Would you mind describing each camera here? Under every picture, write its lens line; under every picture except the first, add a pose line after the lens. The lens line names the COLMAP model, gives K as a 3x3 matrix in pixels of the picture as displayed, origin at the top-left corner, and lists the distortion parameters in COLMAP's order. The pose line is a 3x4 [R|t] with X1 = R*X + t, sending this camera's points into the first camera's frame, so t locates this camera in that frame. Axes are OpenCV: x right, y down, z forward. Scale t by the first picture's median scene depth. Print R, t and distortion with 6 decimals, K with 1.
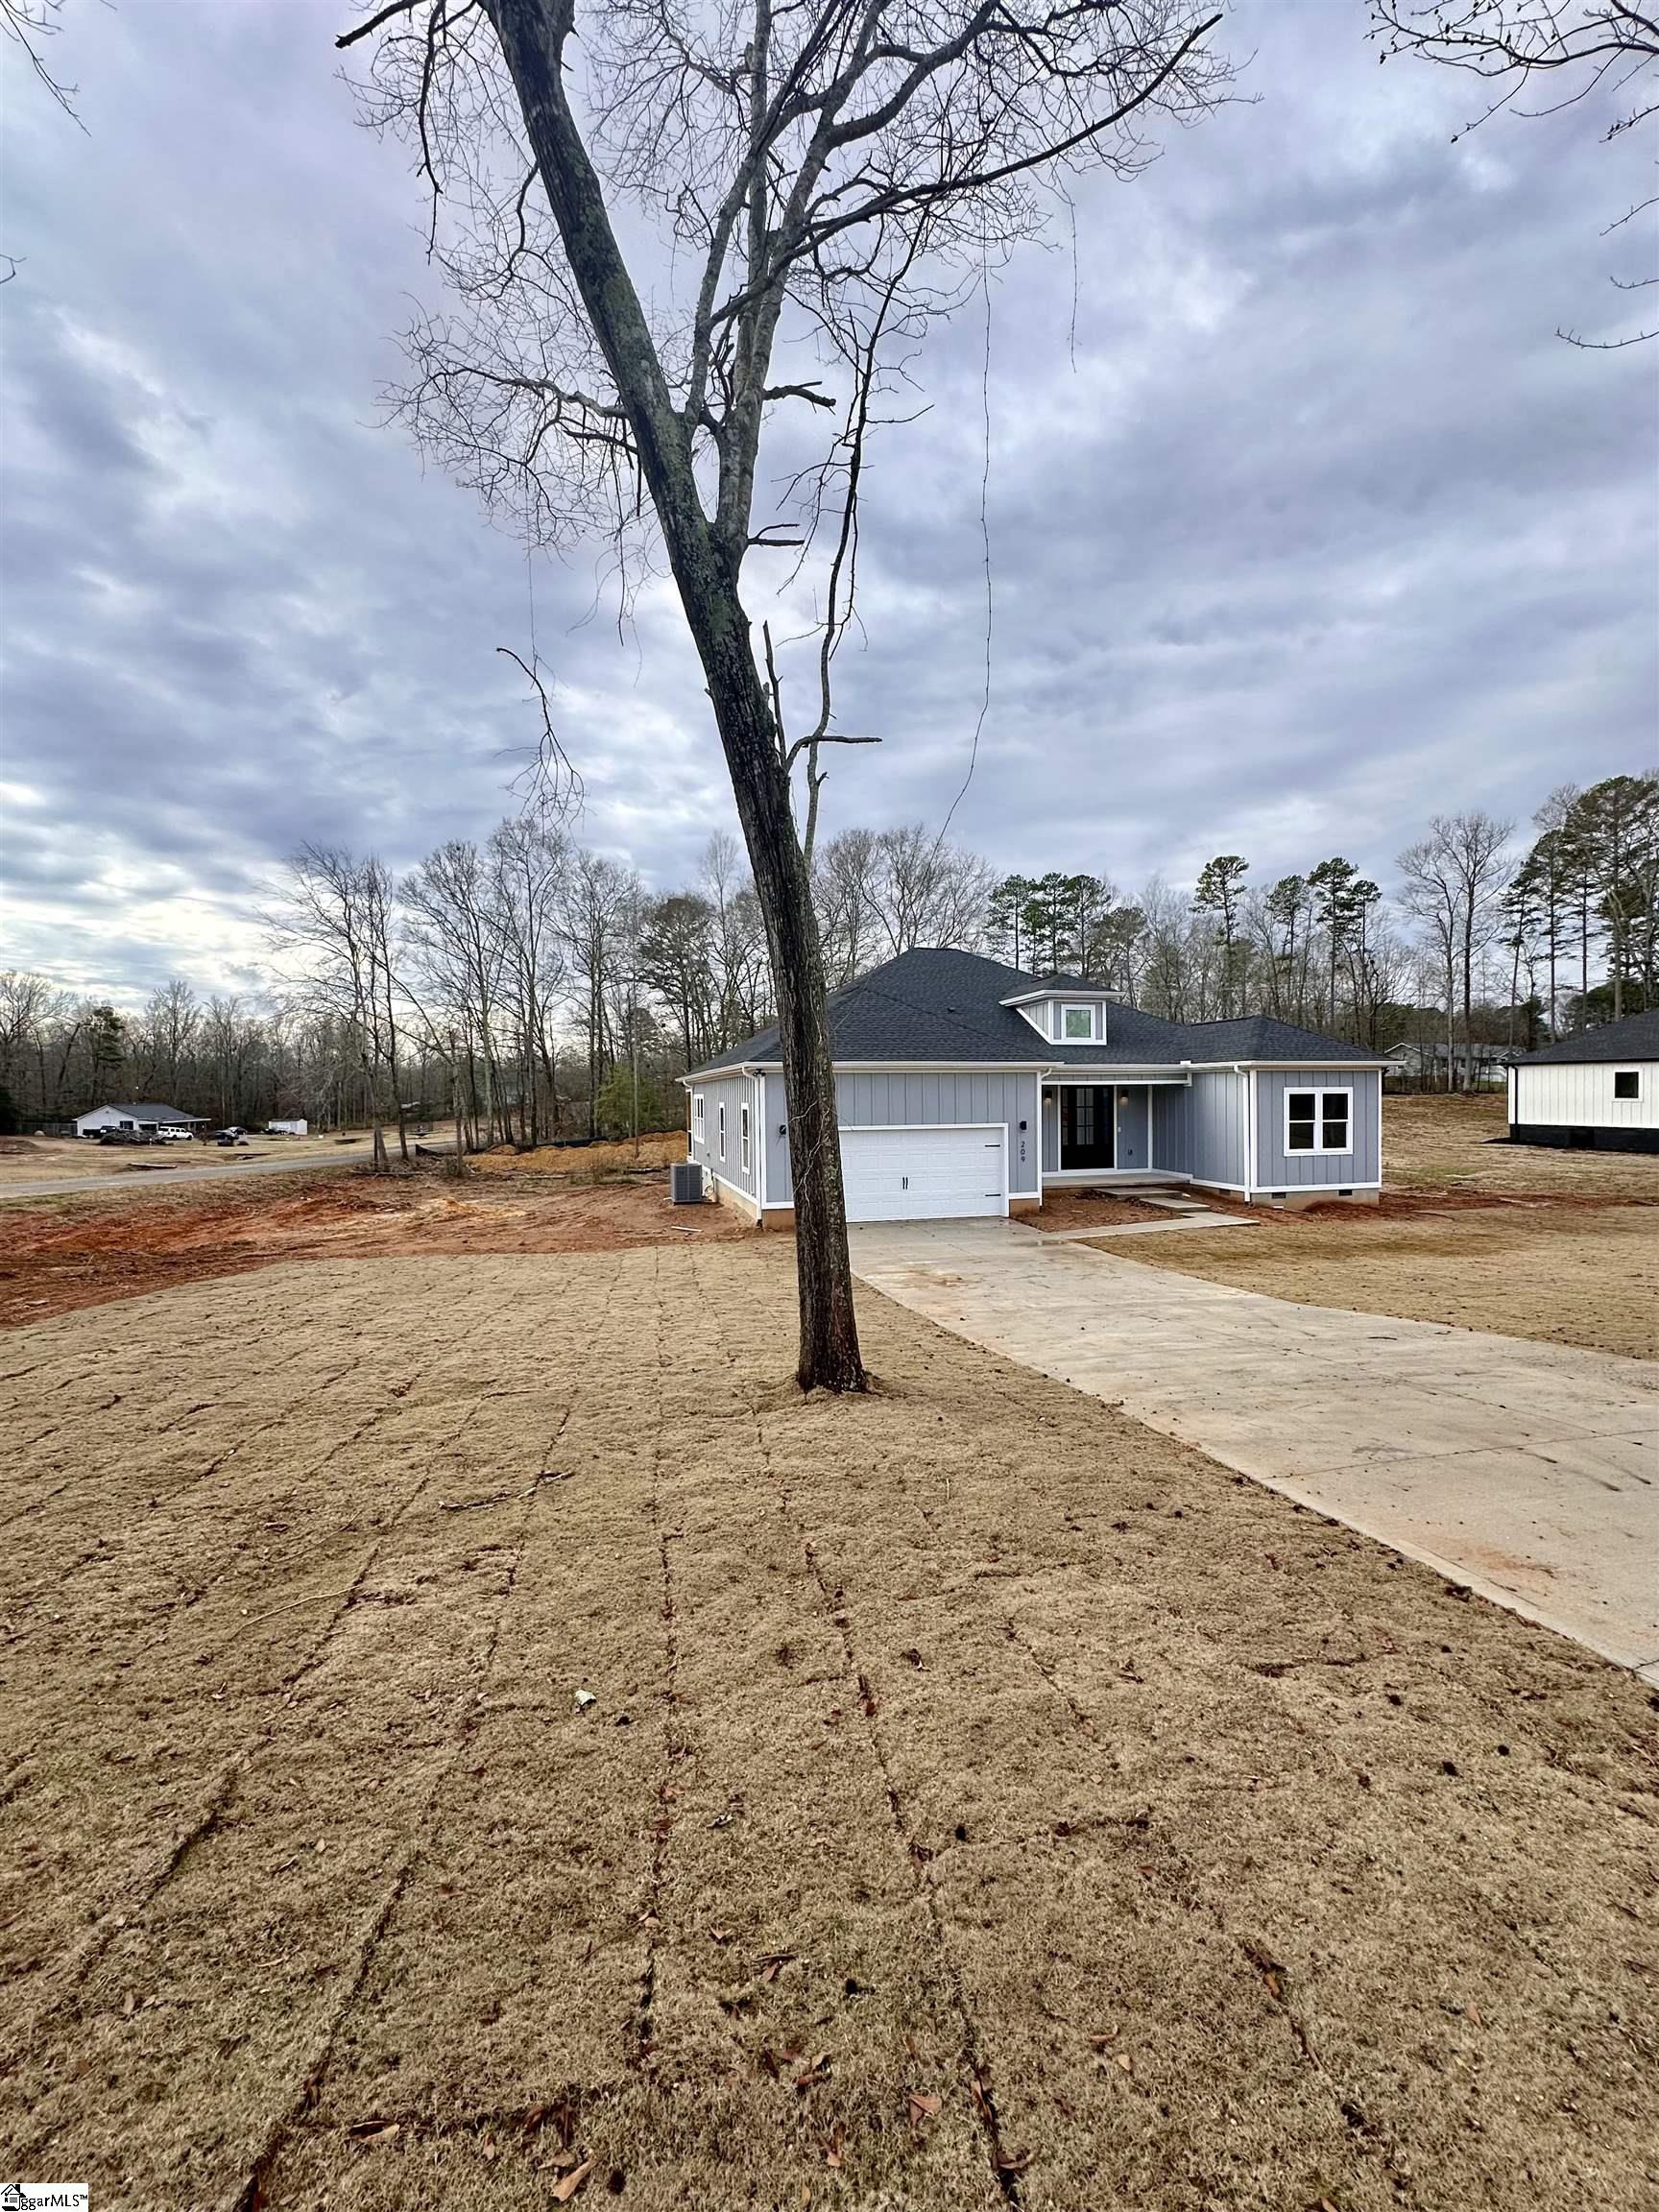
lens RADIAL K [[883.6, 0, 831.5], [0, 883.6, 1098.9], [0, 0, 1]] dist [-0.001902, 0.000766]
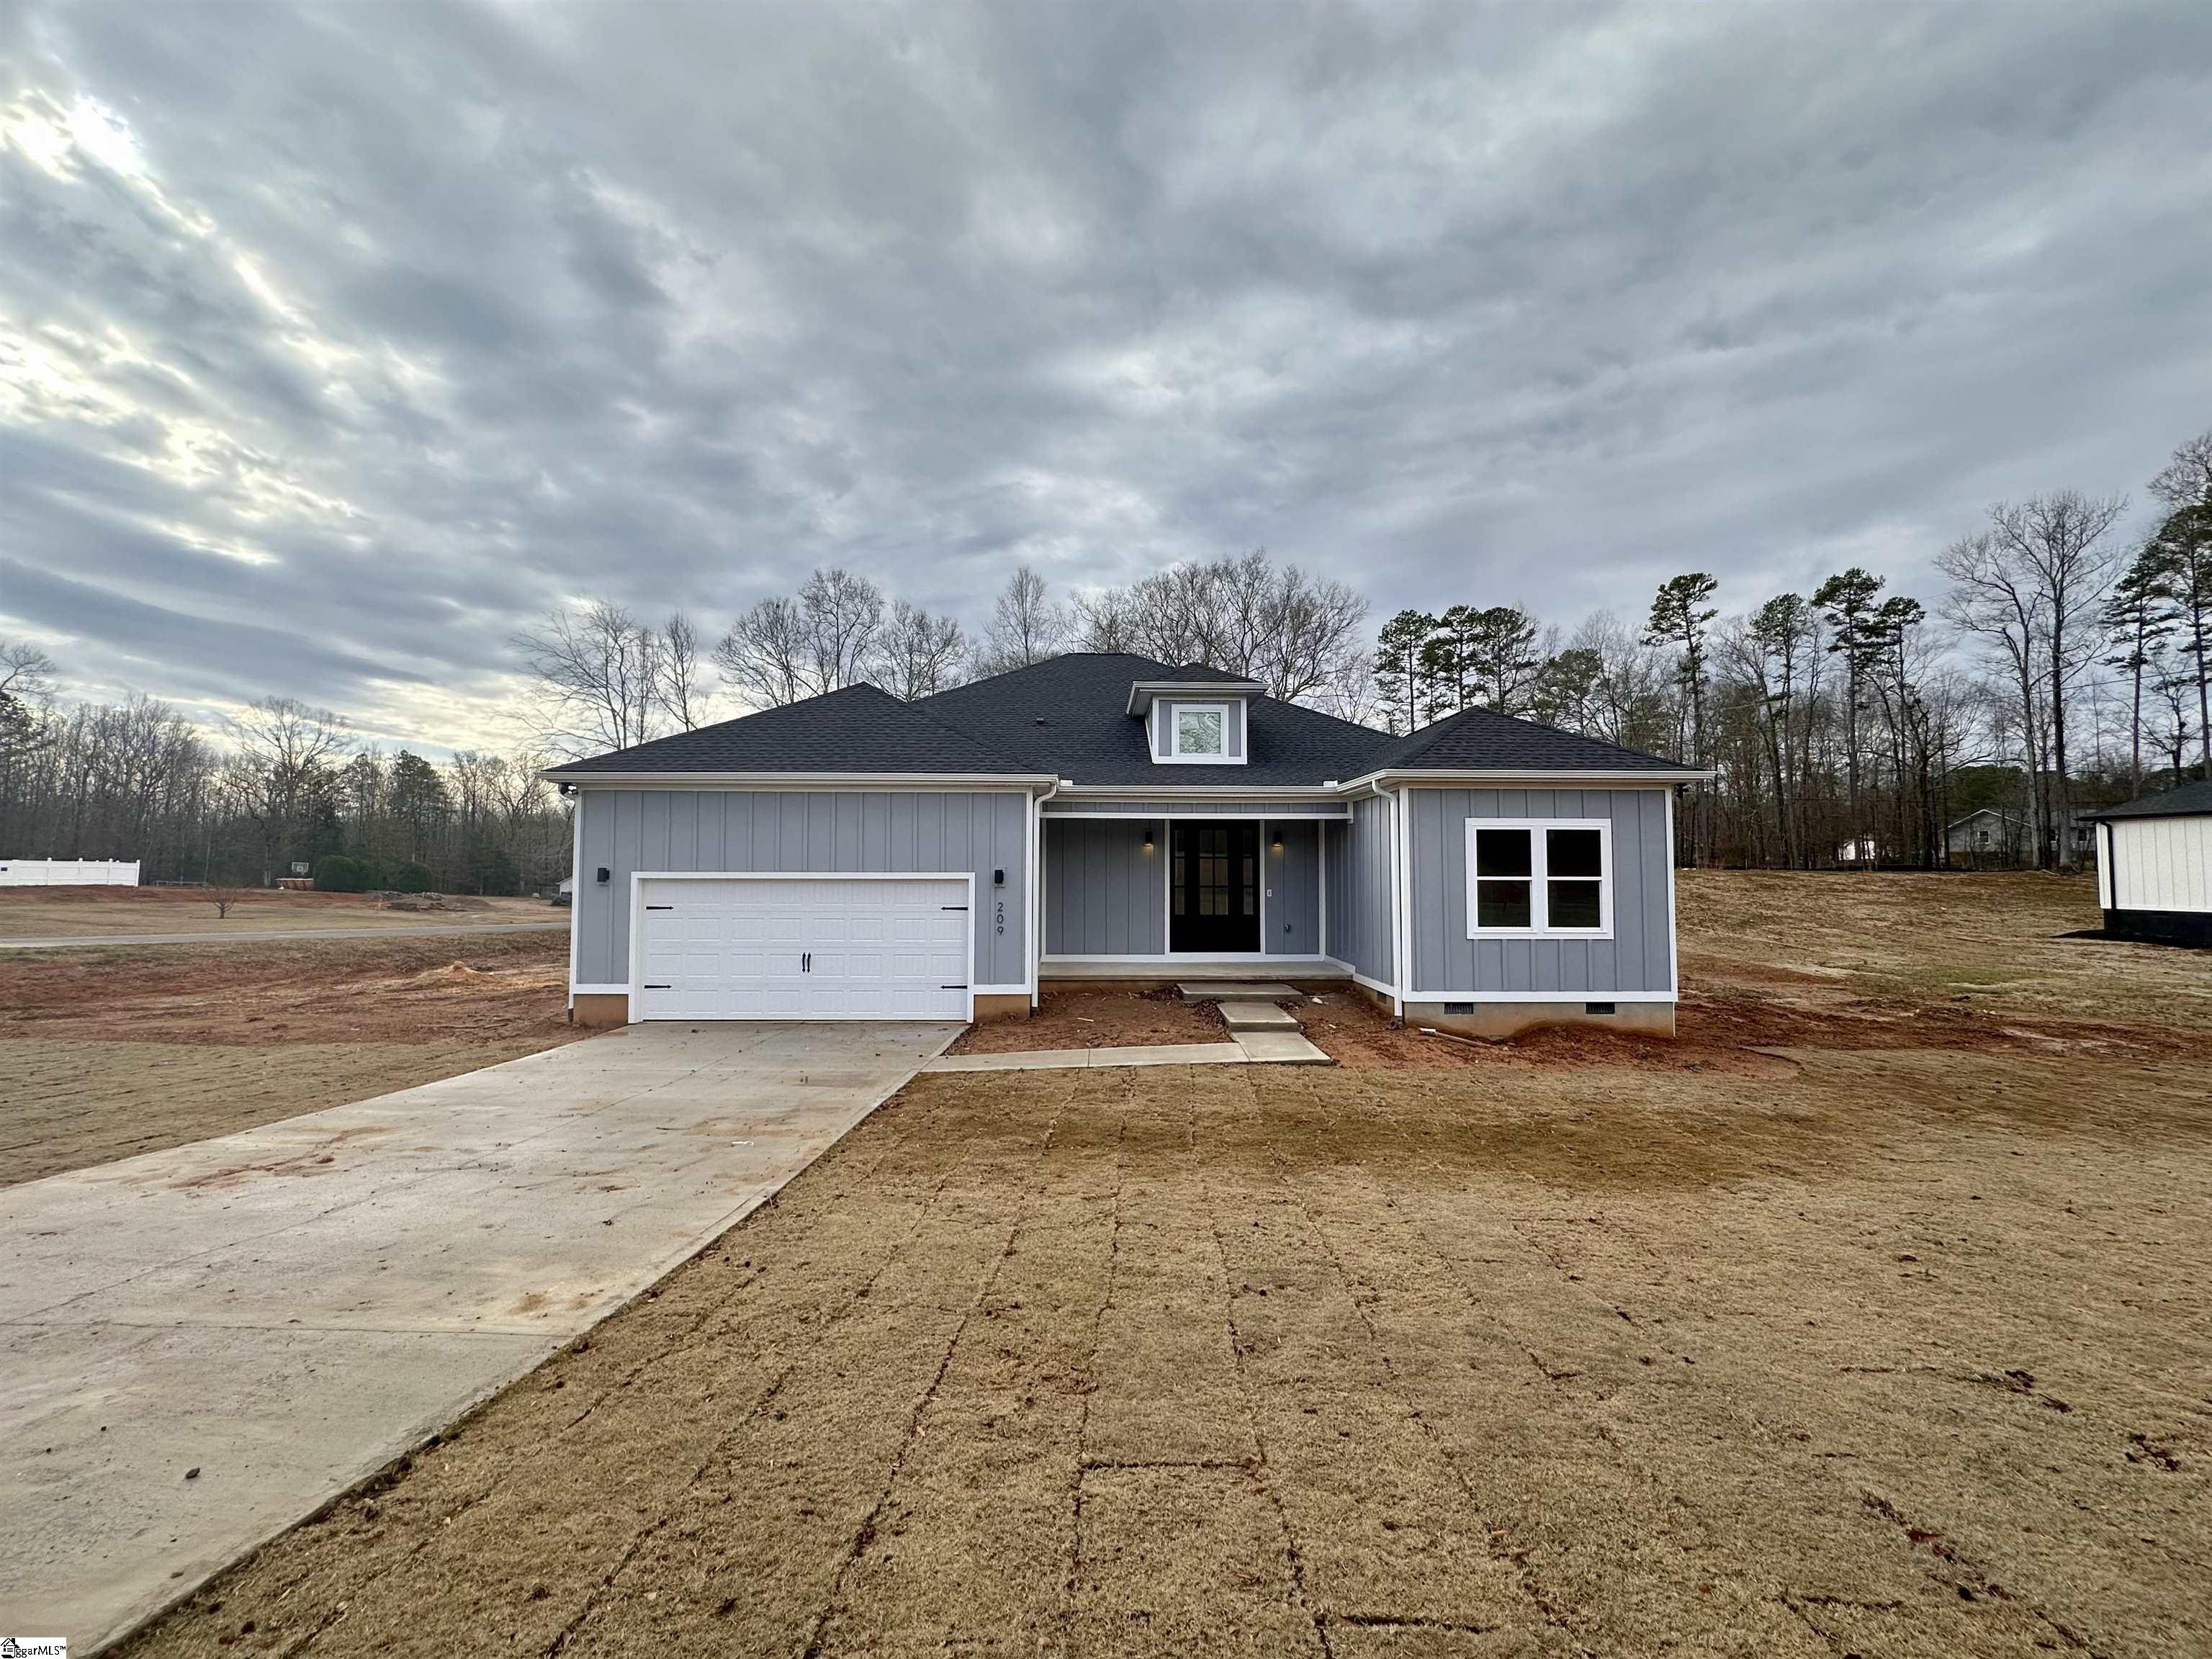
lens RADIAL K [[883.6, 0, 1101.8], [0, 883.6, 821.9], [0, 0, 1]] dist [-0.001902, 0.000766]
pose [[0.973520, -0.001982, -0.228594, 0.386517], [-0.012275, 0.998067, -0.060927, 0.025564], [0.228273, 0.062119, 0.971613, 0.364403]]
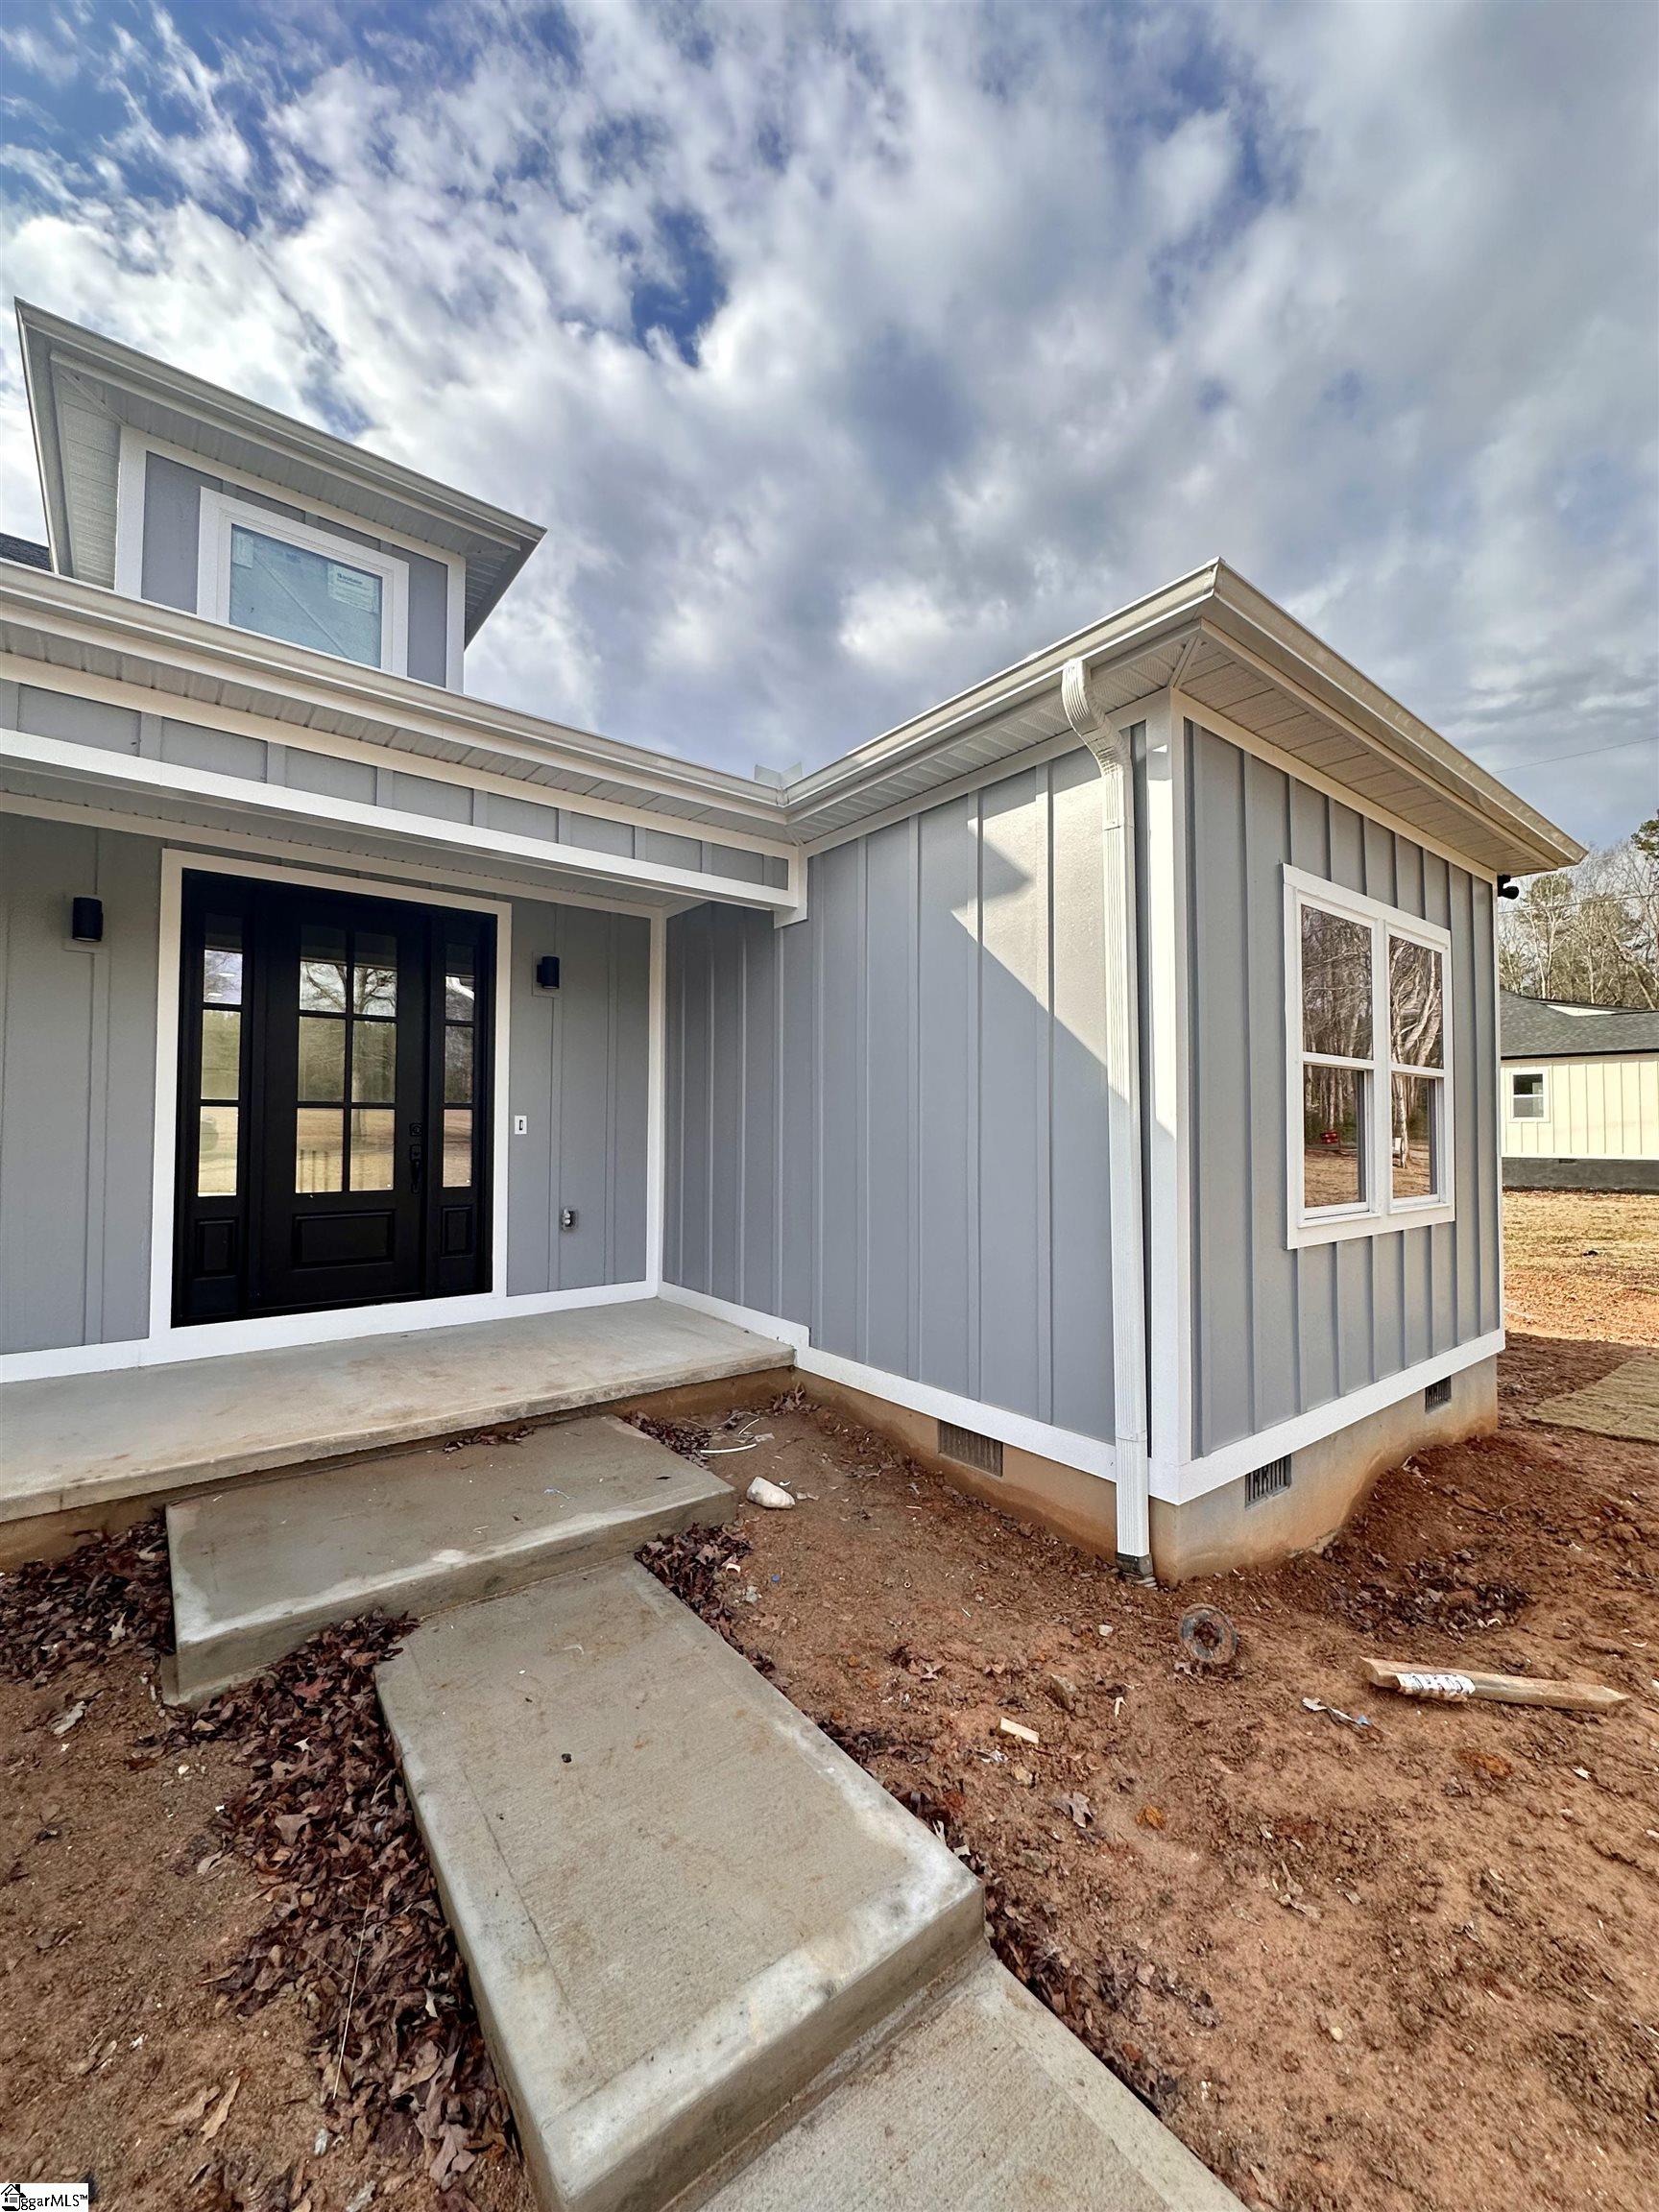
lens RADIAL K [[883.6, 0, 831.5], [0, 883.6, 1098.9], [0, 0, 1]] dist [-0.001902, 0.000766]
pose [[0.912750, 0.027781, 0.407573, 0.334026], [-0.010016, 0.998907, -0.045657, 0.041599], [-0.408396, 0.037591, 0.912030, 0.819834]]
